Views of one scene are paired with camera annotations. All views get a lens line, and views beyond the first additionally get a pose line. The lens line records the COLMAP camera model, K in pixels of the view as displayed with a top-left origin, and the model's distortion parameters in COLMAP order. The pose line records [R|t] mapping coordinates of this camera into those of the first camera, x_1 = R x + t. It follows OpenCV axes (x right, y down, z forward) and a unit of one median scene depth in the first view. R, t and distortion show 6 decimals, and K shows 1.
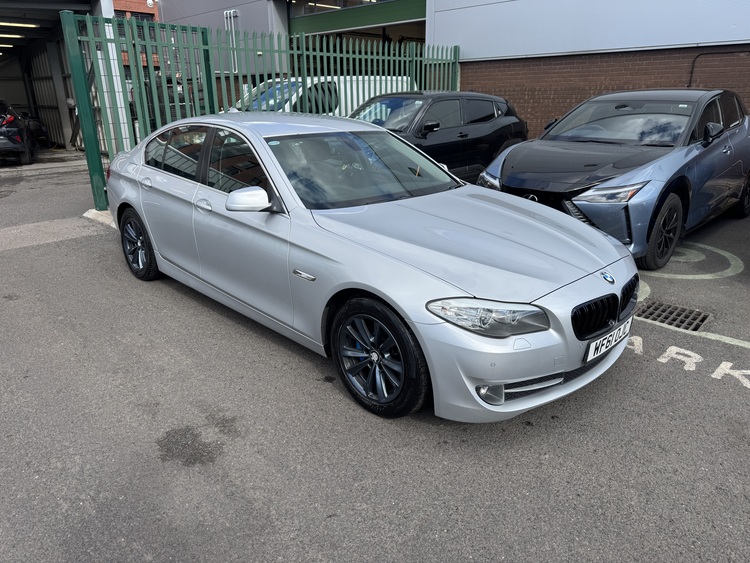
lens RADIAL K [[520.0, 0, 362.9], [0, 520.0, 280.8], [0, 0, 1]] dist [-0.008315, -0.000820]
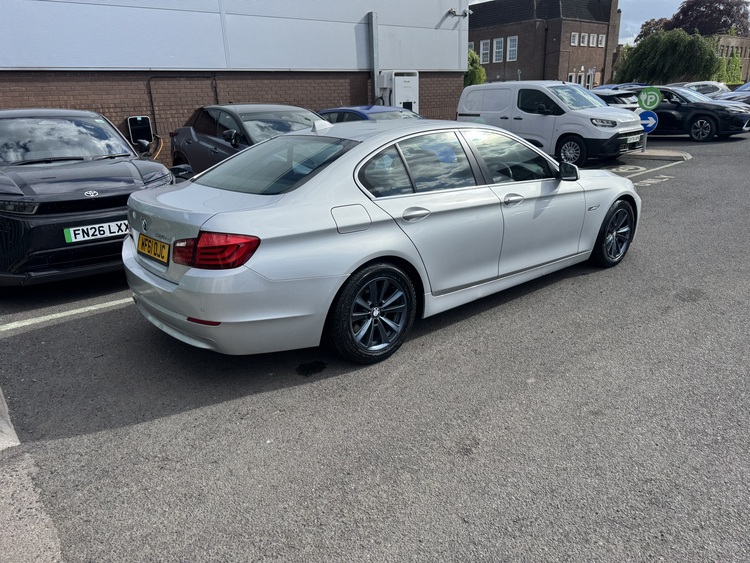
lens RADIAL K [[529.6, 0, 375.0], [0, 529.6, 281.5], [0, 0, 1]] dist [0.042531, -0.040005]
pose [[0.093141, -0.312839, 0.945228, -1.161619], [0.369152, 0.892543, 0.259026, -0.311029], [-0.924690, 0.324807, 0.198618, 0.898711]]
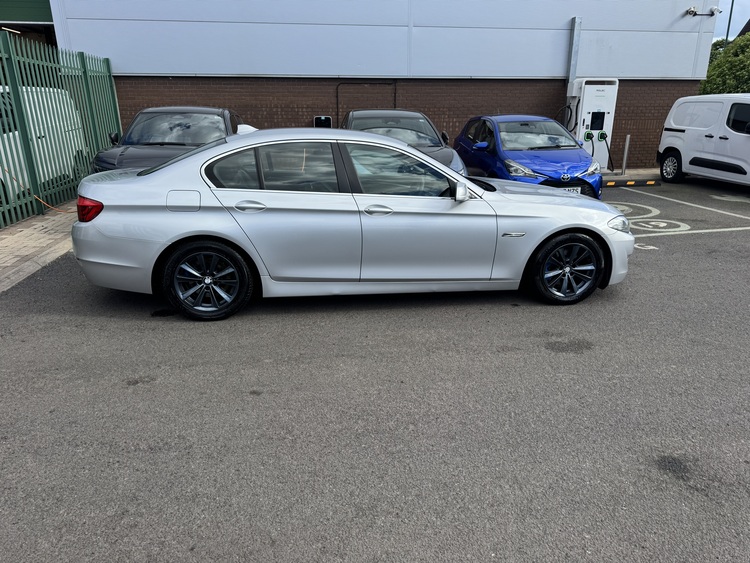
lens RADIAL K [[529.6, 0, 375.0], [0, 529.6, 281.5], [0, 0, 1]] dist [0.042531, -0.040005]
pose [[0.590112, -0.236727, 0.771834, -1.012790], [0.264063, 0.960053, 0.092564, -0.082640], [-0.762915, 0.149190, 0.629050, 0.246216]]
